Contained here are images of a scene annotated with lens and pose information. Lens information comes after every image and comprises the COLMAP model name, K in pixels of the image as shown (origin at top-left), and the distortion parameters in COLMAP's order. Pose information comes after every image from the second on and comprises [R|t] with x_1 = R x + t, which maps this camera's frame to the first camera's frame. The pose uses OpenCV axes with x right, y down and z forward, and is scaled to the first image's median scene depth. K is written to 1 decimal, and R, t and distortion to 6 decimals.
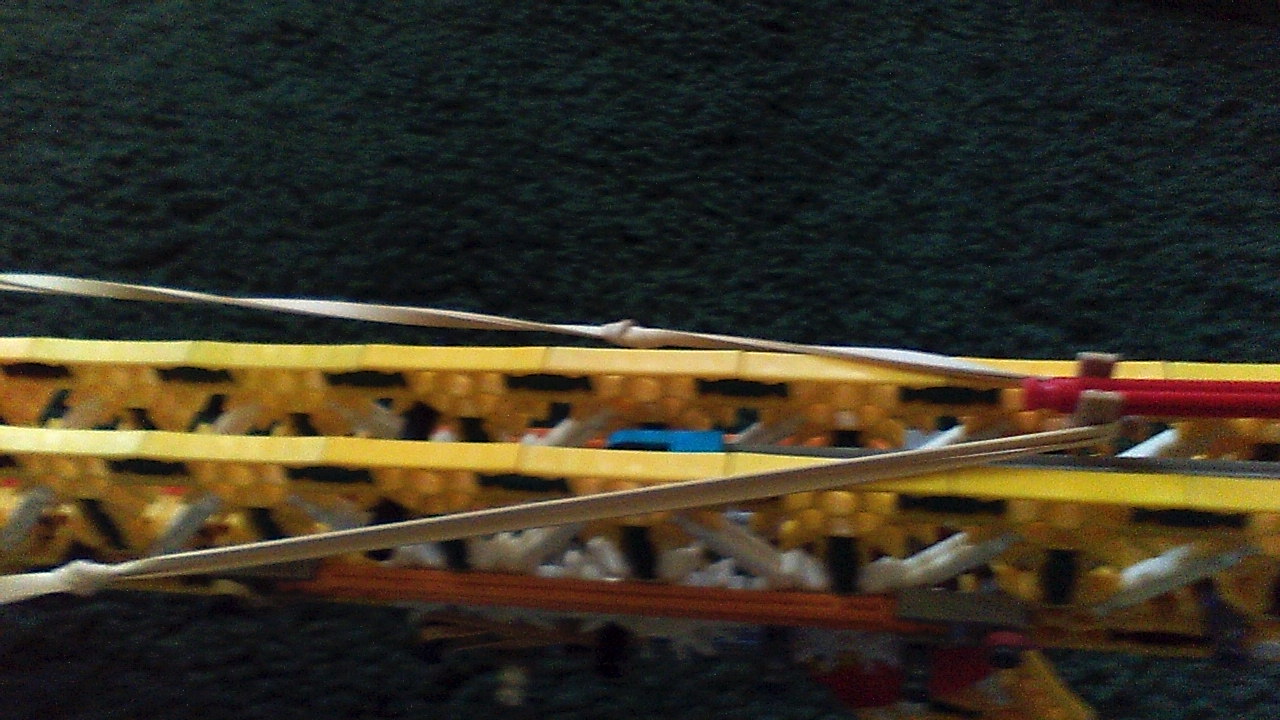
lens RADIAL K [[1496.7, 0, 637.1], [0, 1496.7, 353.3], [0, 0, 1]] dist [-0.034947, 0.000000]
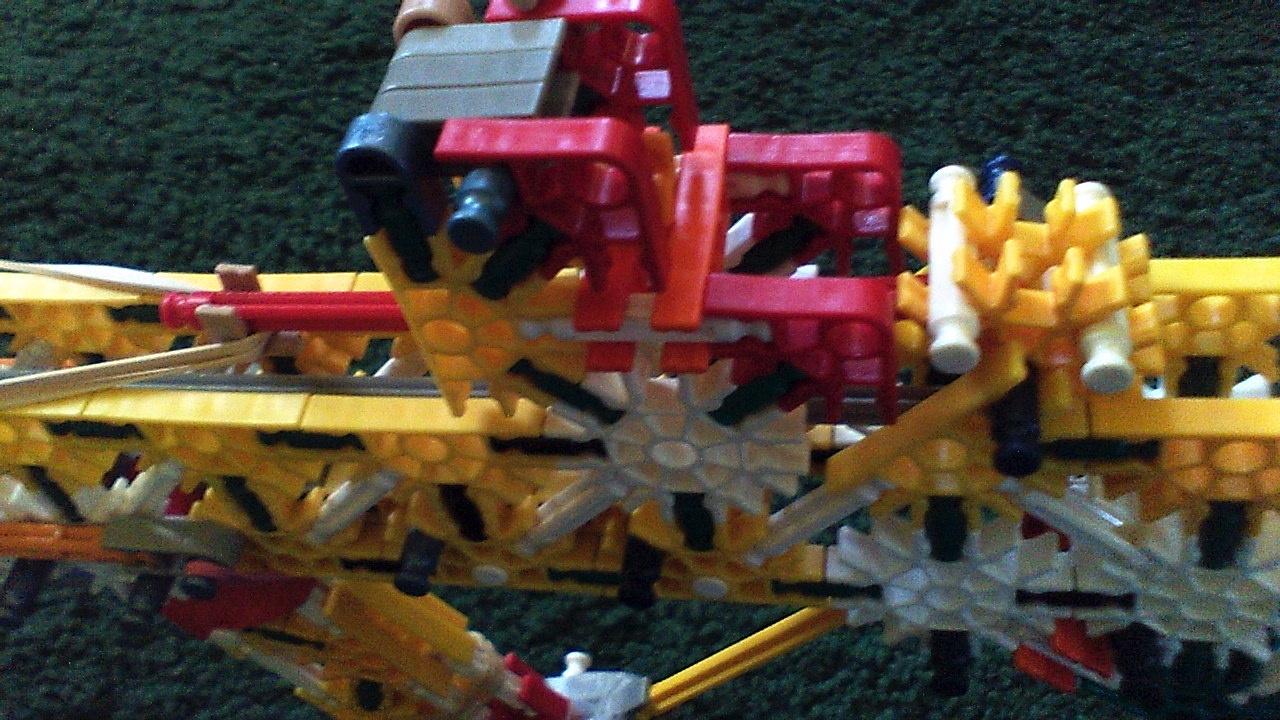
lens RADIAL K [[1496.7, 0, 641.8], [0, 1496.7, 361.5], [0, 0, 1]] dist [-0.034947, 0.000000]
pose [[0.999309, -0.019604, -0.031568, 0.283830], [0.021336, 0.998231, 0.055488, 0.006588], [0.030424, -0.056123, 0.997960, 0.035135]]
